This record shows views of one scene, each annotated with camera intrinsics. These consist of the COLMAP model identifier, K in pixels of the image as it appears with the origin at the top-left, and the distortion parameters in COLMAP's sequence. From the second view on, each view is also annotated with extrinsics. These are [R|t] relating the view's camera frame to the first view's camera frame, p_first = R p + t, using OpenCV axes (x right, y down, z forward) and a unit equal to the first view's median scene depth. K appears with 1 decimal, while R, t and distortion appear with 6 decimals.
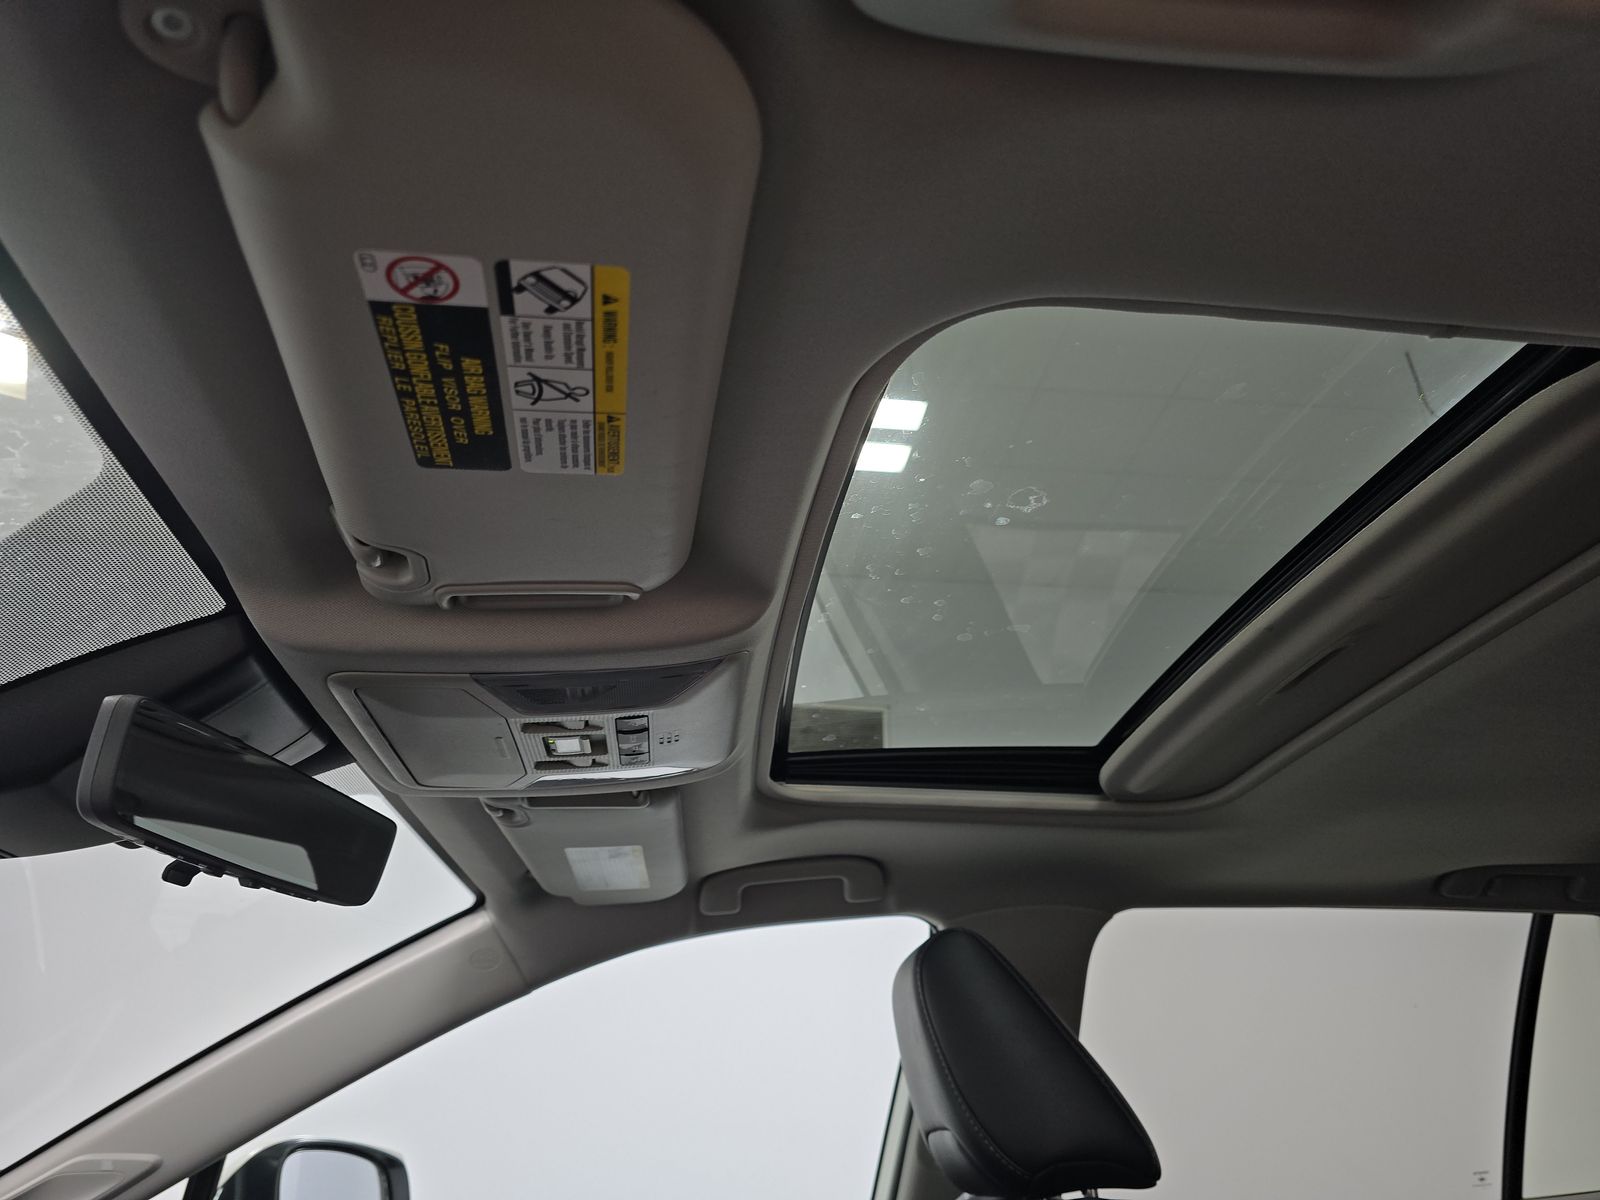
lens RADIAL K [[1033.9, 0, 800.0], [0, 1033.9, 600.0], [0, 0, 1]] dist [0.039851, -0.032197]
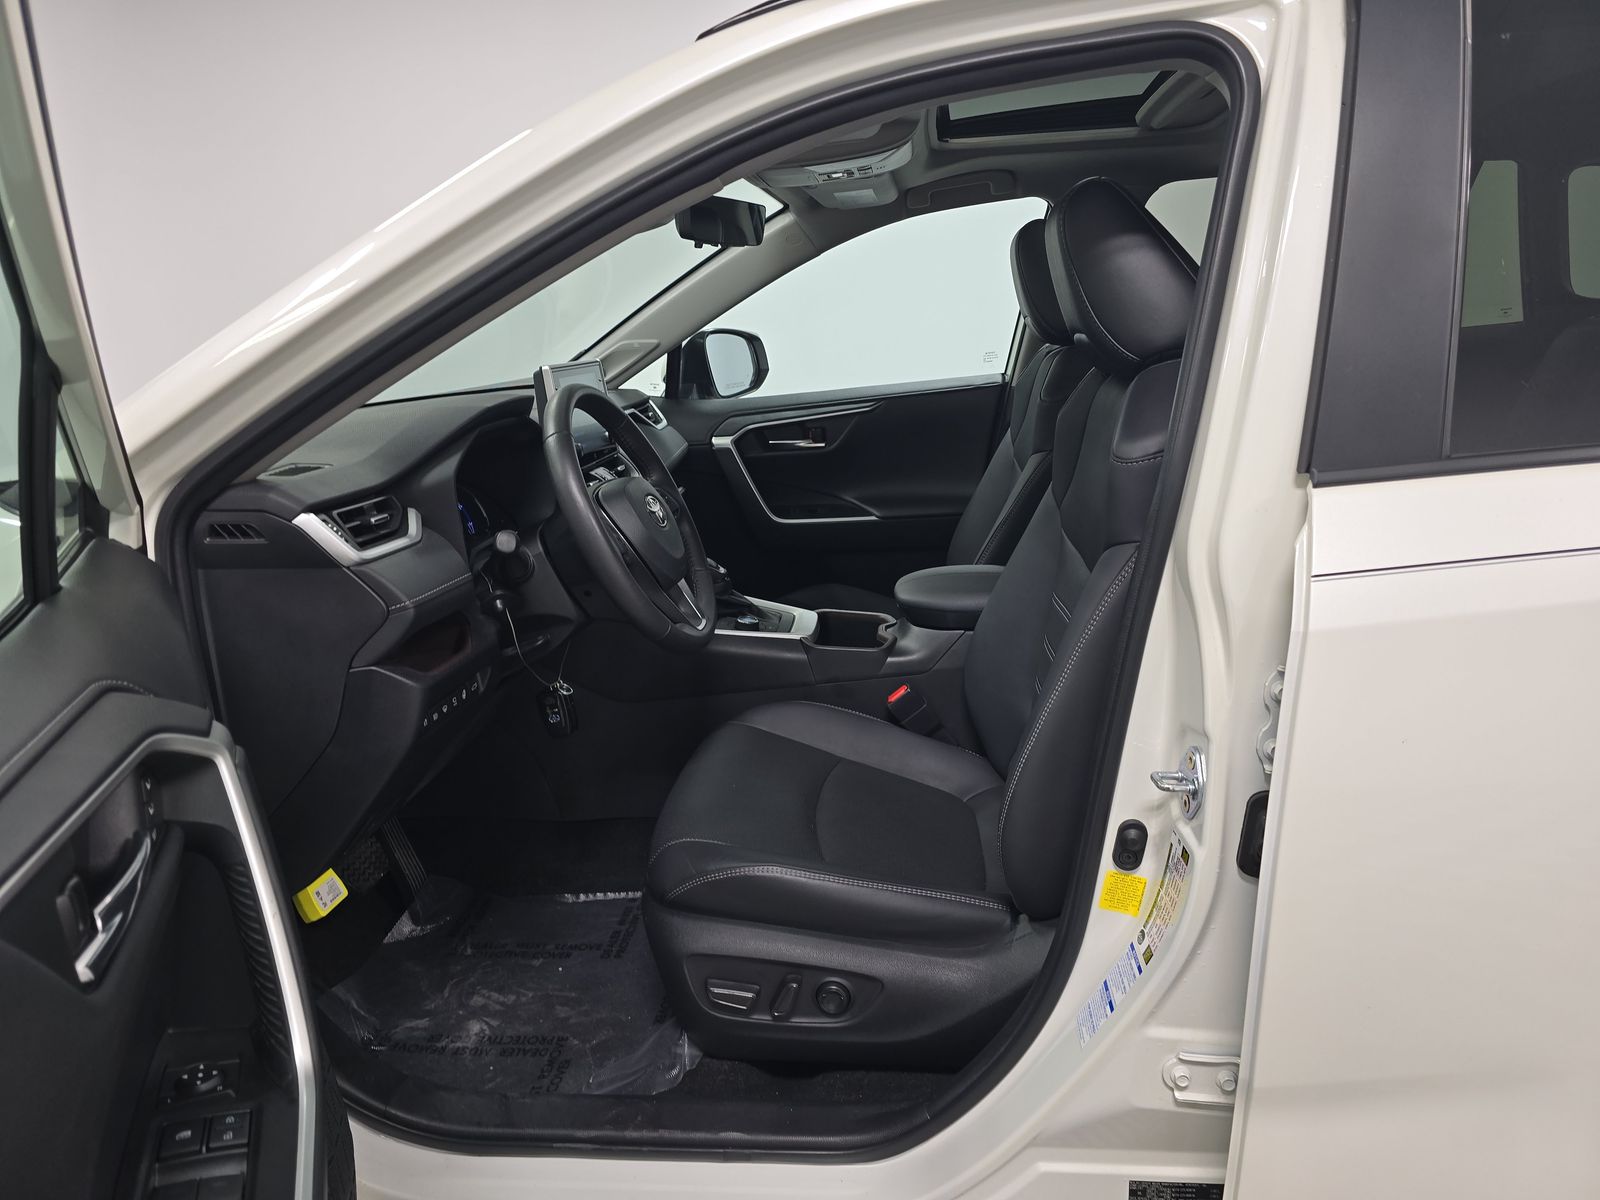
lens RADIAL K [[1083.4, 0, 805.4], [0, 1083.4, 615.7], [0, 0, 1]] dist [0.034215, -0.041212]
pose [[0.977146, 0.013541, -0.212137, 0.139085], [0.136118, 0.726665, 0.673372, -0.474582], [0.163270, -0.686858, 0.708215, -0.839885]]
